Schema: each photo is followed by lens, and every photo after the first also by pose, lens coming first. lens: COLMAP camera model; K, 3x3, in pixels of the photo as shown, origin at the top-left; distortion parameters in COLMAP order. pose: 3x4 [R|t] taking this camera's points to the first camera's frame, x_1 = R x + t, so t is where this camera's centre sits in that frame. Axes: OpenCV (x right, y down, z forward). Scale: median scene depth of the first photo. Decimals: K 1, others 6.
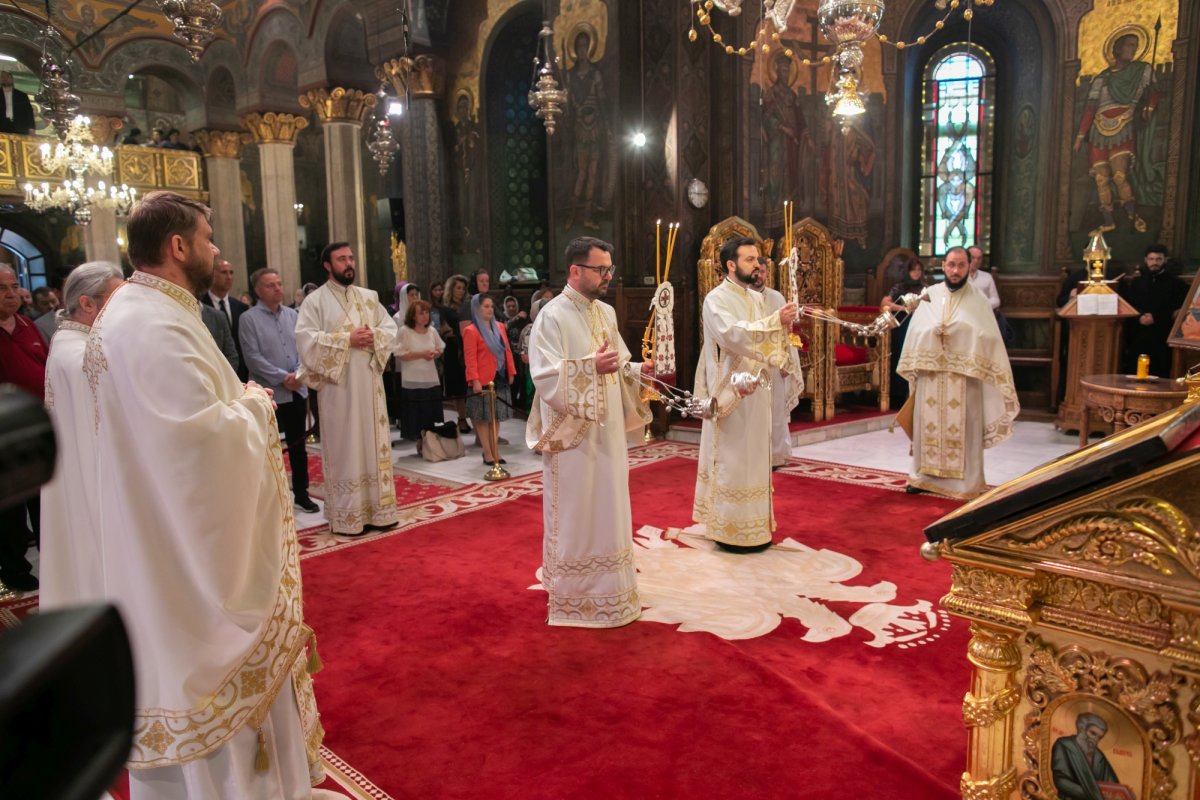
lens RADIAL K [[817.2, 0, 599.3], [0, 817.2, 393.8], [0, 0, 1]] dist [-0.049138, 0.047342]
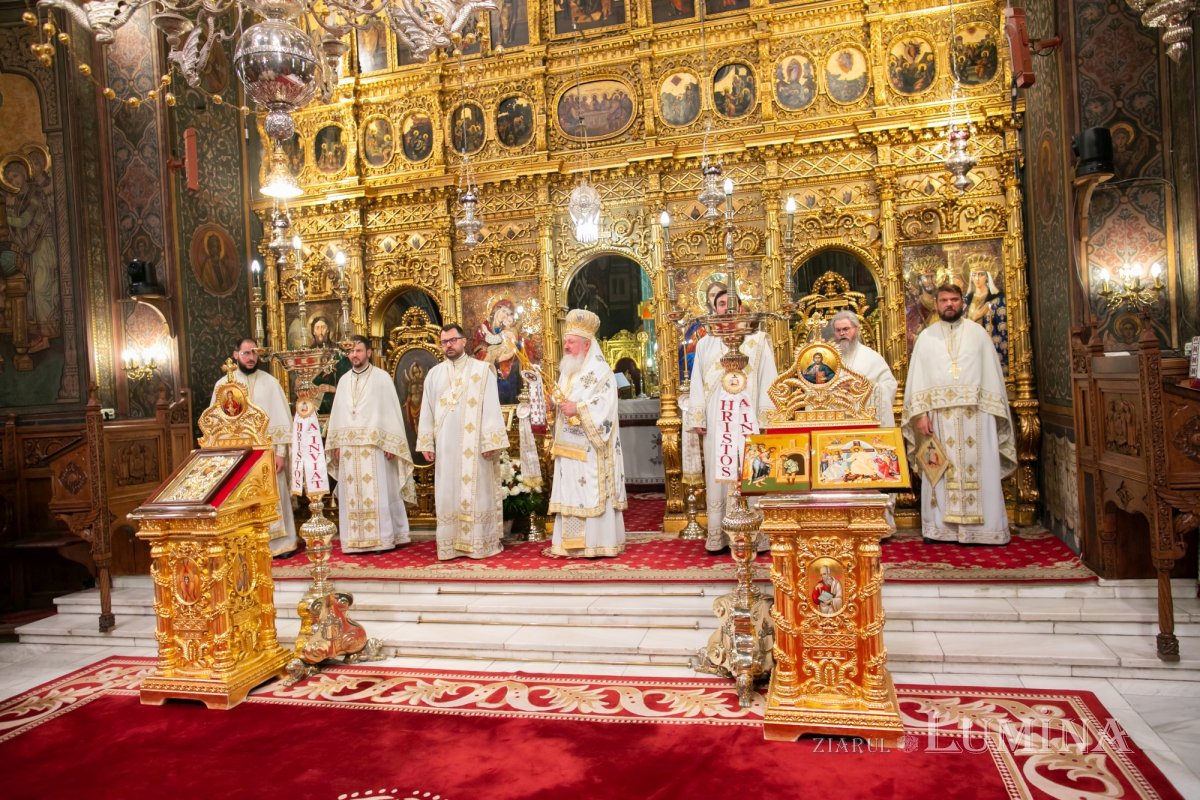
lens RADIAL K [[817.2, 0, 596.2], [0, 817.2, 395.3], [0, 0, 1]] dist [-0.049138, 0.047342]
pose [[-0.457169, 0.030736, 0.888849, -0.211313], [0.187453, 0.980282, 0.062517, -0.067102], [-0.869401, 0.195198, -0.453916, 0.485005]]
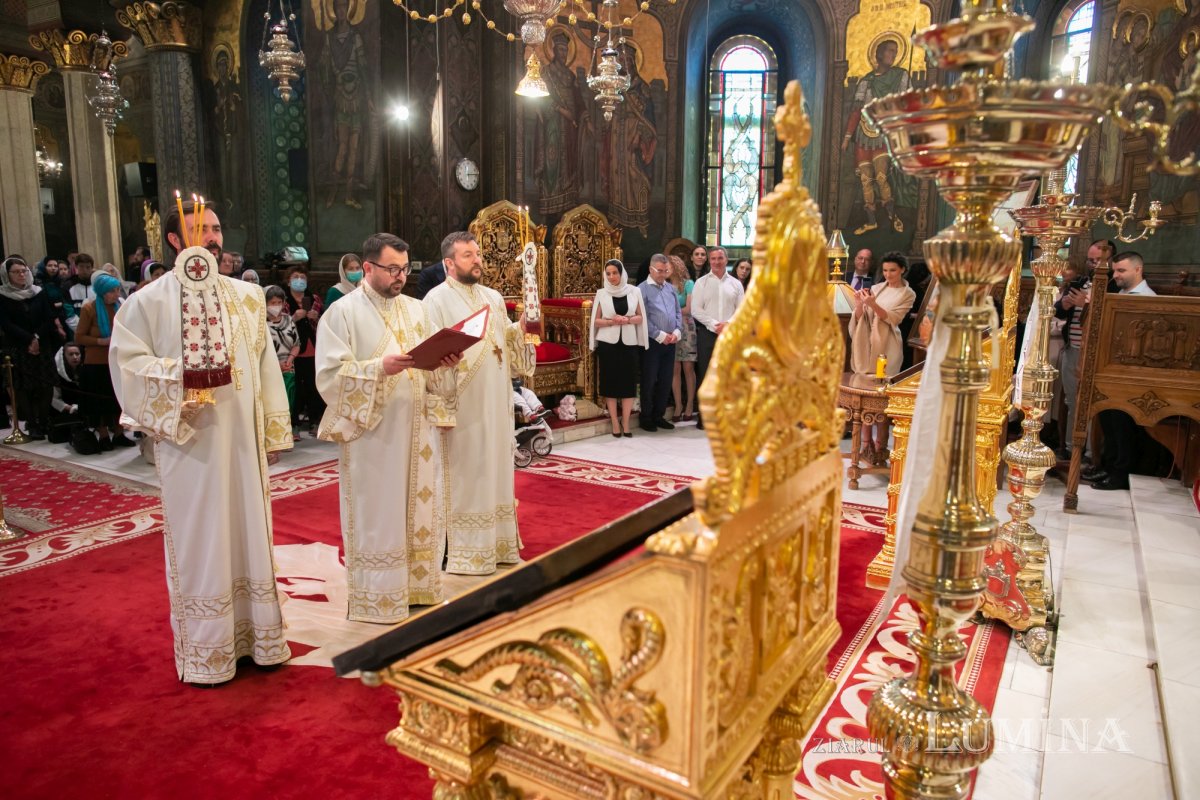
lens RADIAL K [[817.2, 0, 598.3], [0, 817.2, 394.5], [0, 0, 1]] dist [-0.049138, 0.047342]
pose [[0.981641, -0.000657, 0.190736, 0.089875], [-0.004603, 0.999621, 0.027136, -0.017357], [-0.190682, -0.027516, 0.981266, 0.040885]]
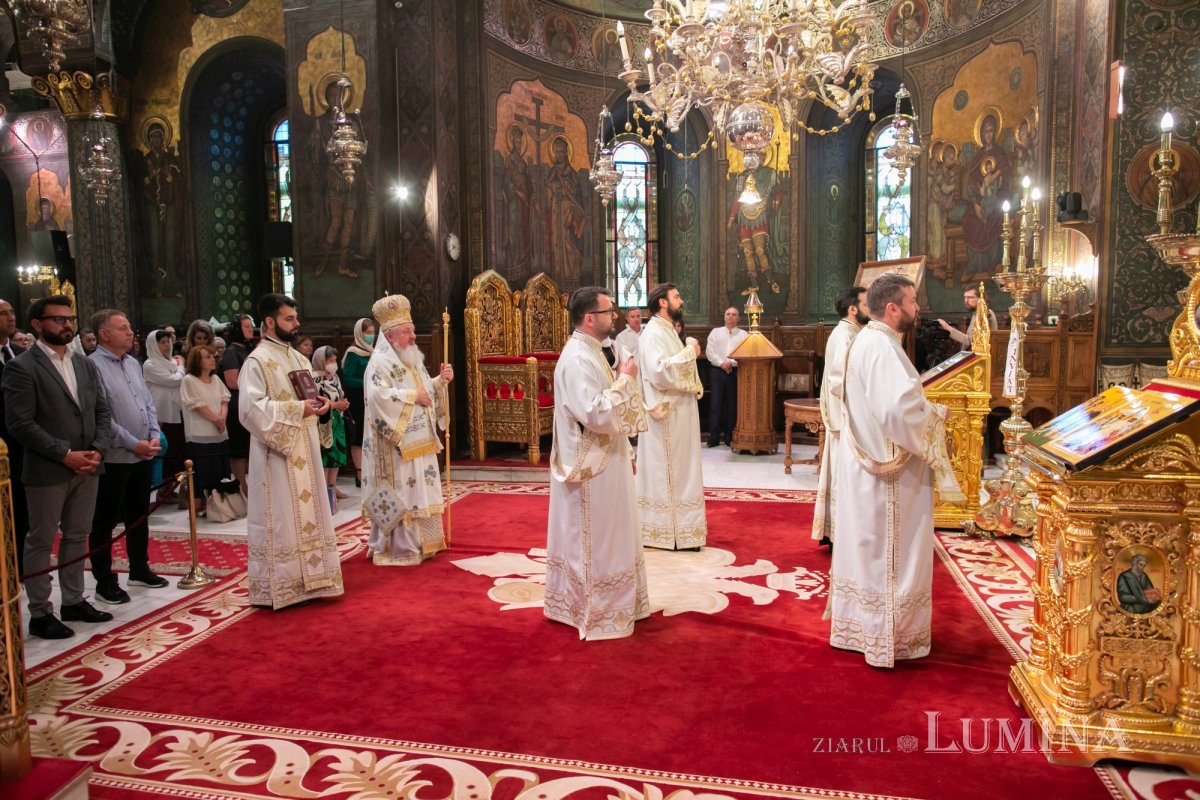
lens RADIAL K [[817.2, 0, 597.0], [0, 817.2, 396.1], [0, 0, 1]] dist [-0.049138, 0.047342]
pose [[0.868643, -0.034402, 0.494243, -0.250847], [0.062602, 0.997212, -0.040612, 0.004370], [-0.491468, 0.066217, 0.868375, -0.007048]]
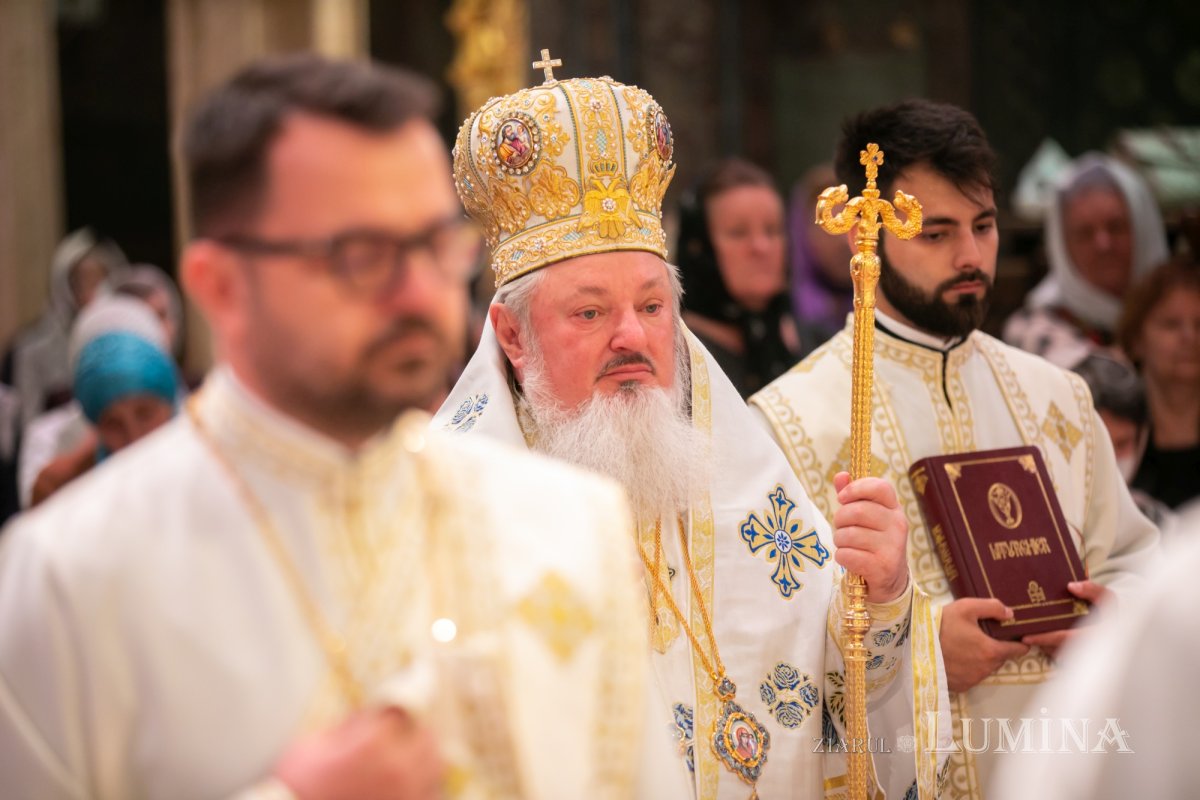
lens RADIAL K [[817.2, 0, 599.7], [0, 817.2, 397.3], [0, 0, 1]] dist [-0.049138, 0.047342]
pose [[0.949305, 0.004803, -0.314319, -0.028493], [-0.038447, 0.994151, -0.100925, -0.061148], [0.311996, 0.107893, 0.943937, 0.532217]]
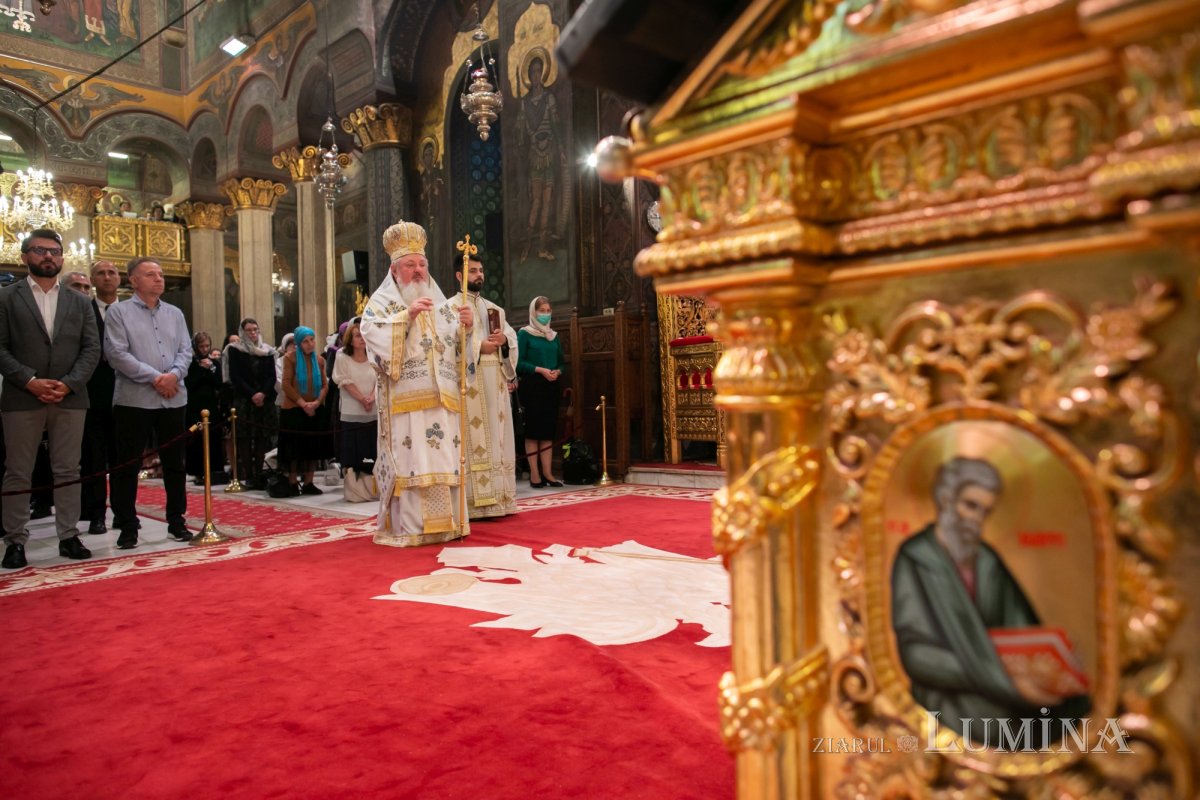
lens RADIAL K [[817.2, 0, 597.4], [0, 817.2, 396.5], [0, 0, 1]] dist [-0.049138, 0.047342]
pose [[0.999466, -0.009002, -0.031396, 0.078608], [0.004911, 0.991759, -0.128023, 0.074268], [0.032290, 0.127800, 0.991274, 0.105661]]
